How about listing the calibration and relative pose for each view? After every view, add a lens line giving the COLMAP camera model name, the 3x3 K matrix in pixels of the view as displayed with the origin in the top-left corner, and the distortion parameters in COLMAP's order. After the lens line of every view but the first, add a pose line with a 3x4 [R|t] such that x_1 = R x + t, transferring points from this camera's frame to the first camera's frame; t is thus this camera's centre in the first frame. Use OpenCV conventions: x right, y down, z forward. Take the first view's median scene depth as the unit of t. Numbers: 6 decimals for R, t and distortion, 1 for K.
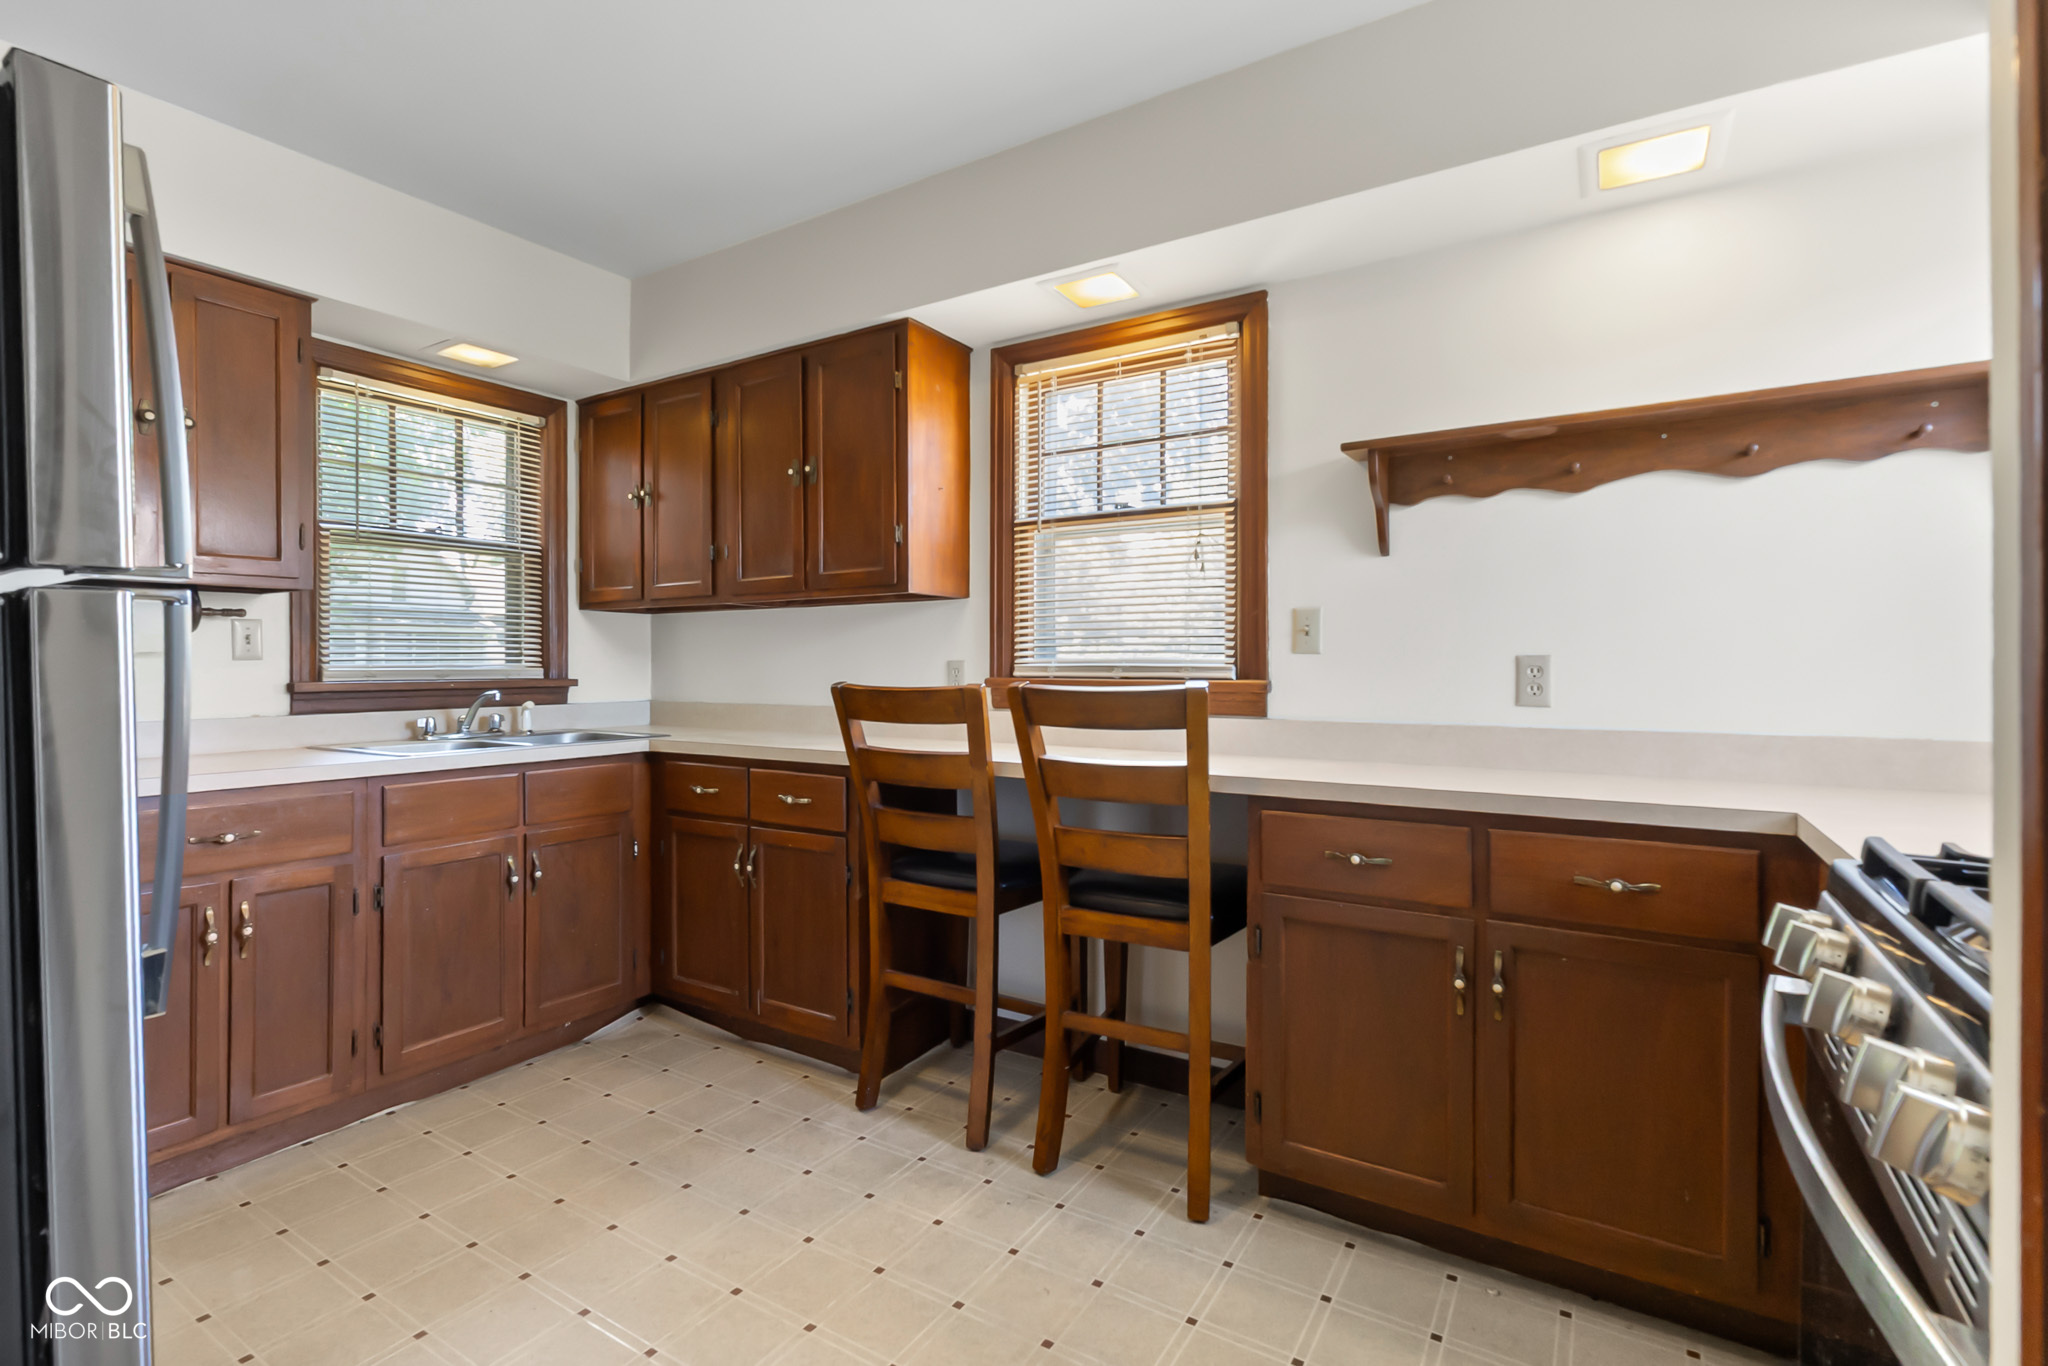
lens RADIAL K [[915.0, 0, 1026.7], [0, 915.0, 674.7], [0, 0, 1]] dist [-0.002008, 0.001062]
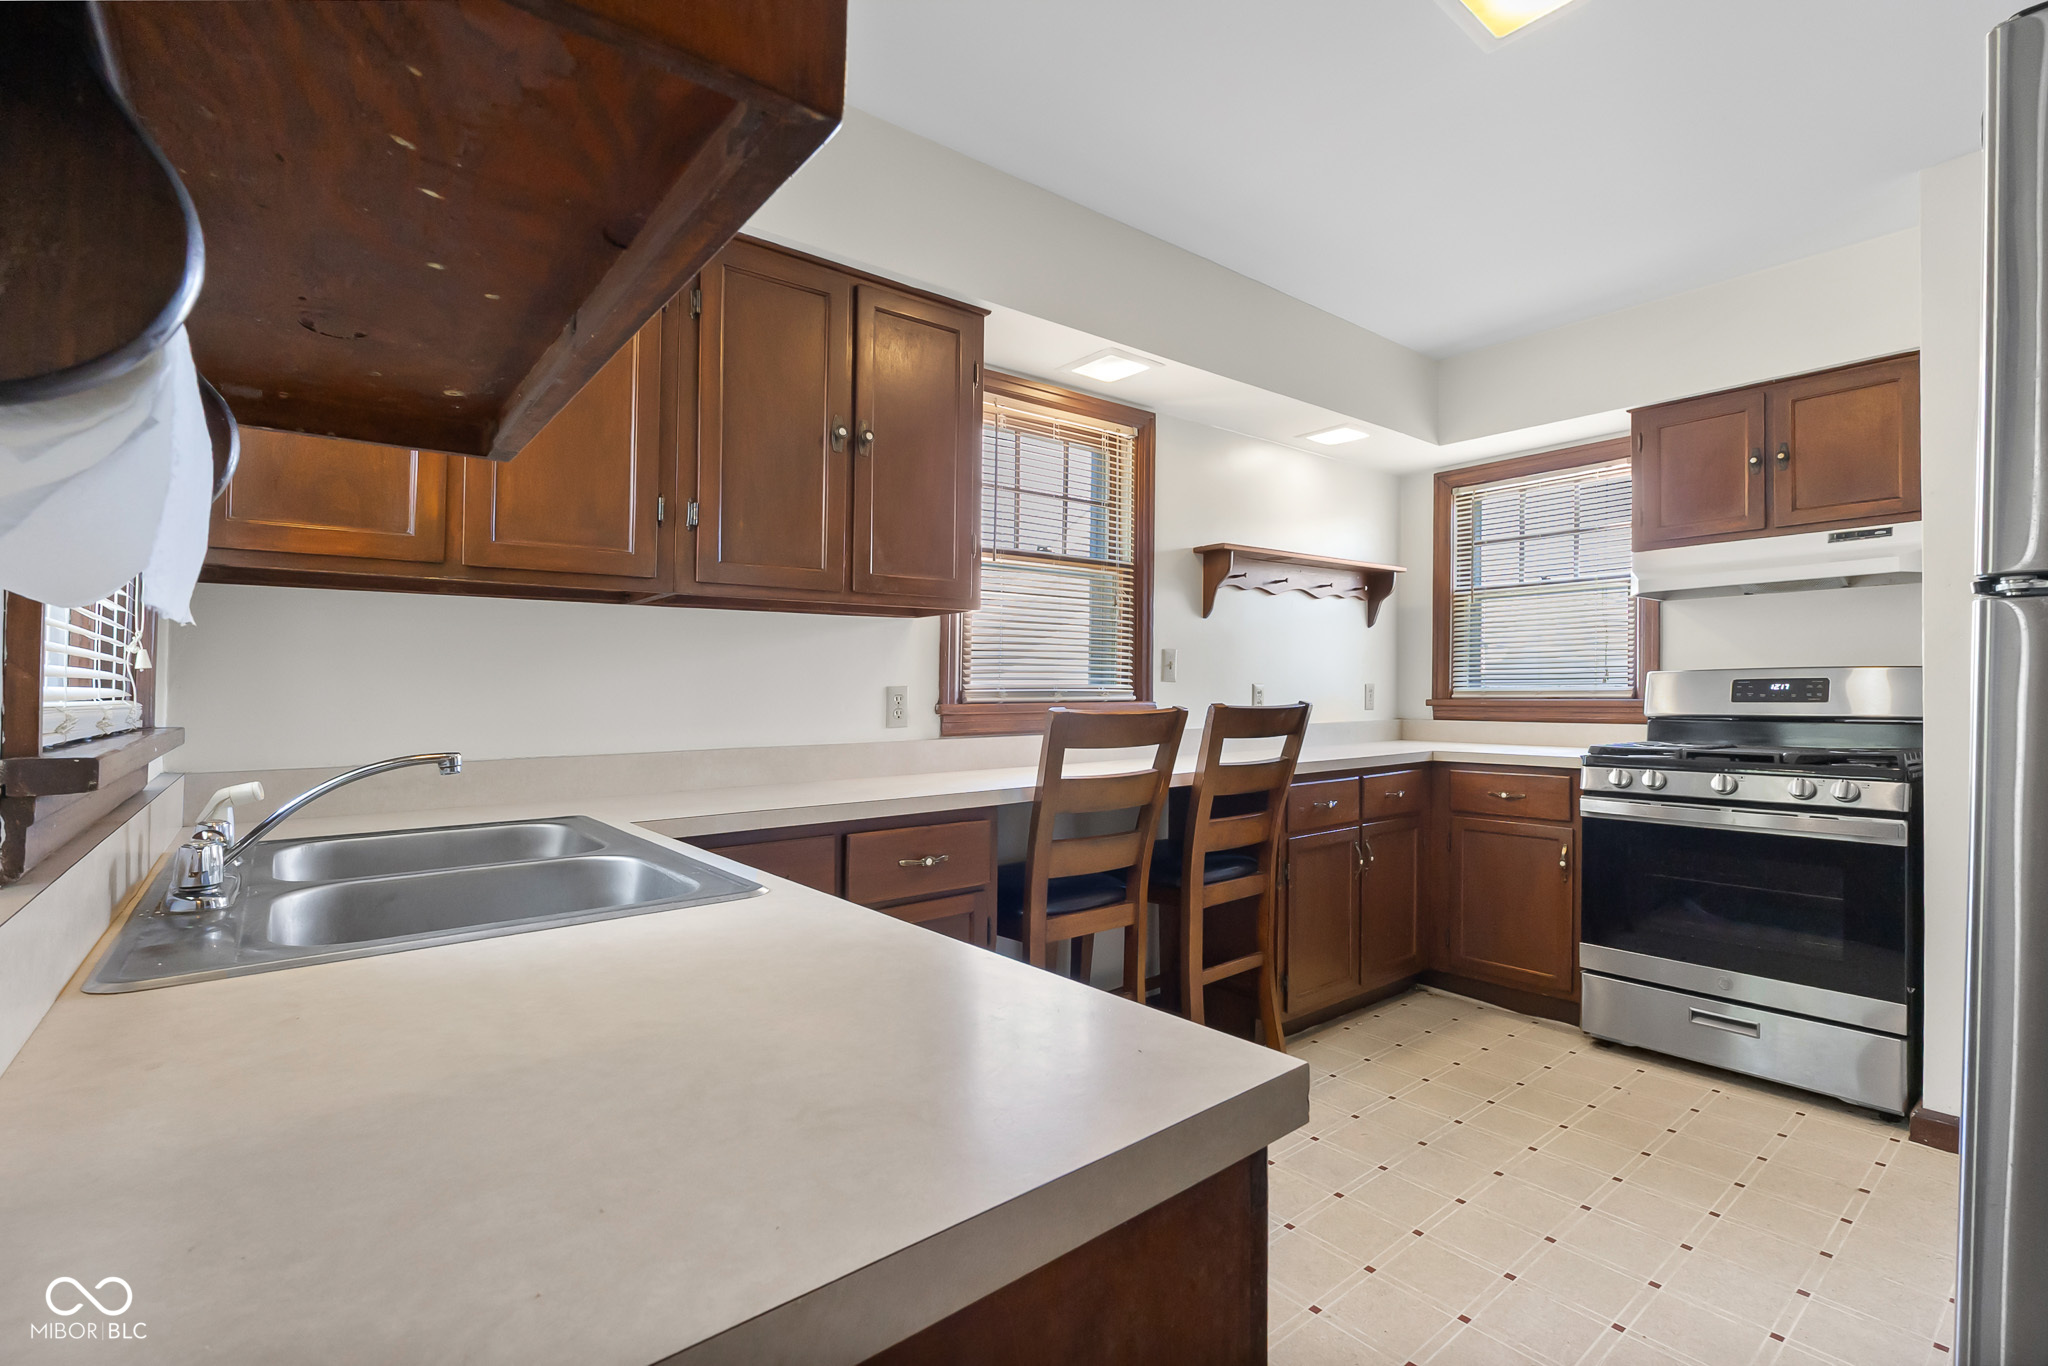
lens RADIAL K [[915.0, 0, 1000.6], [0, 915.0, 696.7], [0, 0, 1]] dist [-0.002008, 0.001062]
pose [[0.352593, -0.007464, 0.935747, -1.008785], [0.014709, 0.999889, 0.002433, -0.006903], [-0.935661, 0.012906, 0.352664, 0.685019]]
